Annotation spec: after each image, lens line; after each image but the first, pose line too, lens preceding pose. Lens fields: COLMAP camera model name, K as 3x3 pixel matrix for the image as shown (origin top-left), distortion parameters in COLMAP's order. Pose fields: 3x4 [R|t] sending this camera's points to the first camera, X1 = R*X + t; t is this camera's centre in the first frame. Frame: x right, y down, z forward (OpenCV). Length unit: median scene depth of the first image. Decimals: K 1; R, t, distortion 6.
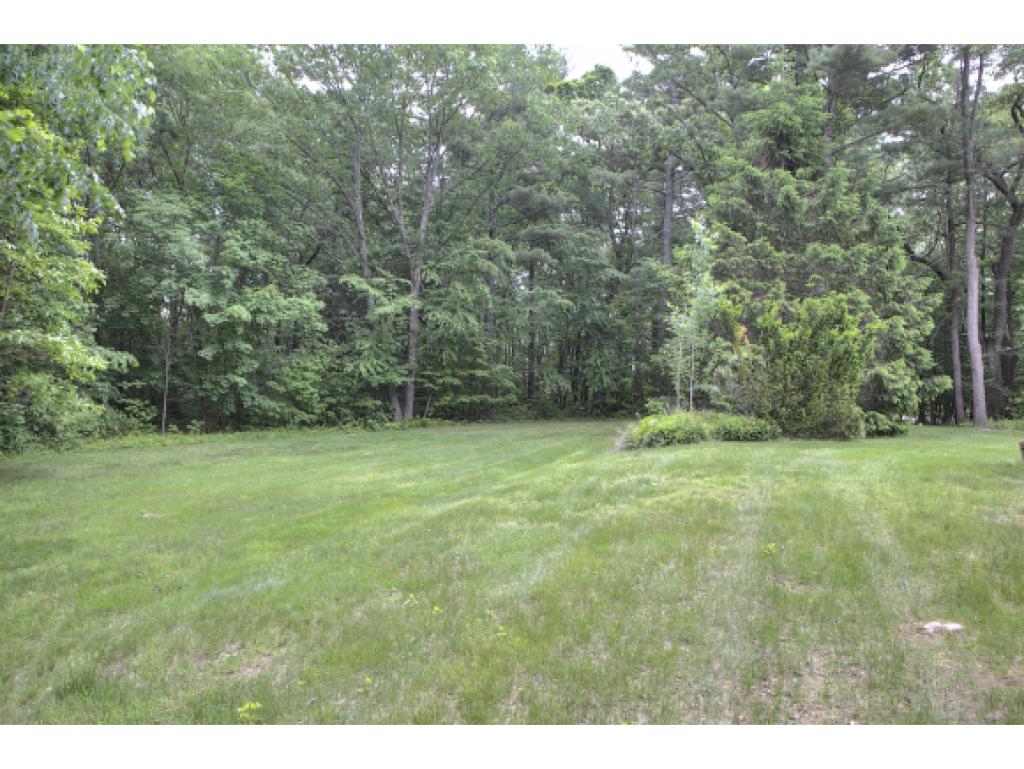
lens RADIAL K [[689.8, 0, 509.1], [0, 689.8, 384.5], [0, 0, 1]] dist [-0.002536, -0.000021]
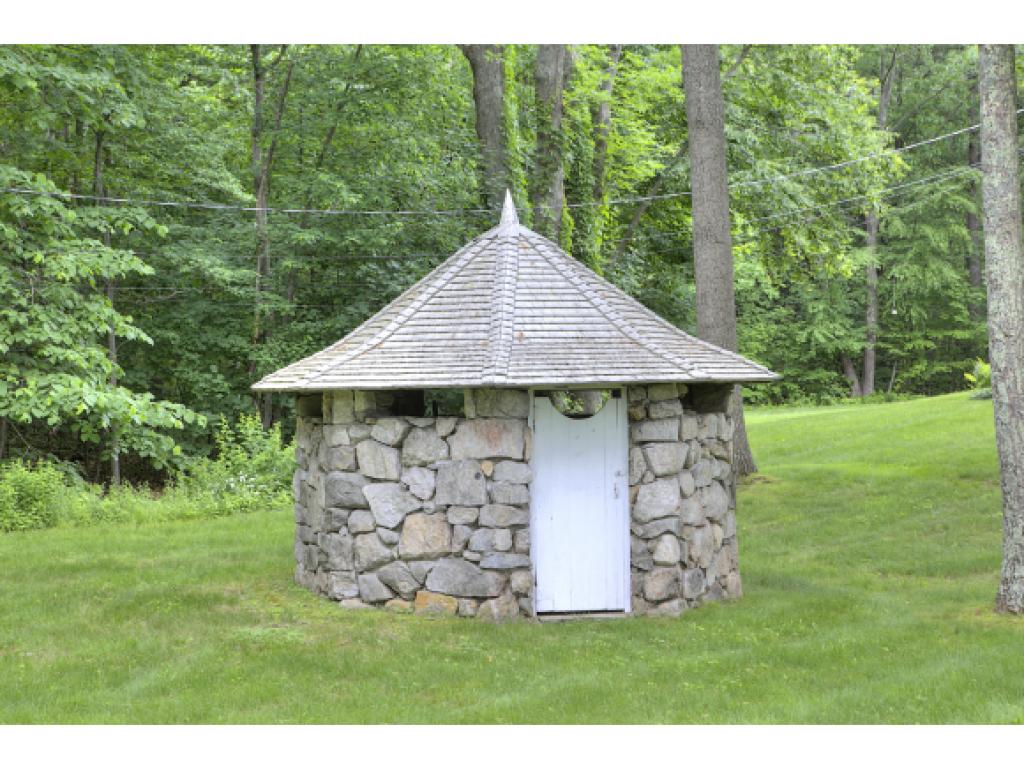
lens RADIAL K [[2024.3, 0, 512.9], [0, 2024.3, 387.8], [0, 0, 1]] dist [0.278166, 0.000000]
pose [[0.953012, -0.036694, -0.300703, 0.181573], [0.038785, 0.999247, 0.000984, 0.024520], [0.300440, -0.012600, 0.953717, -1.457660]]
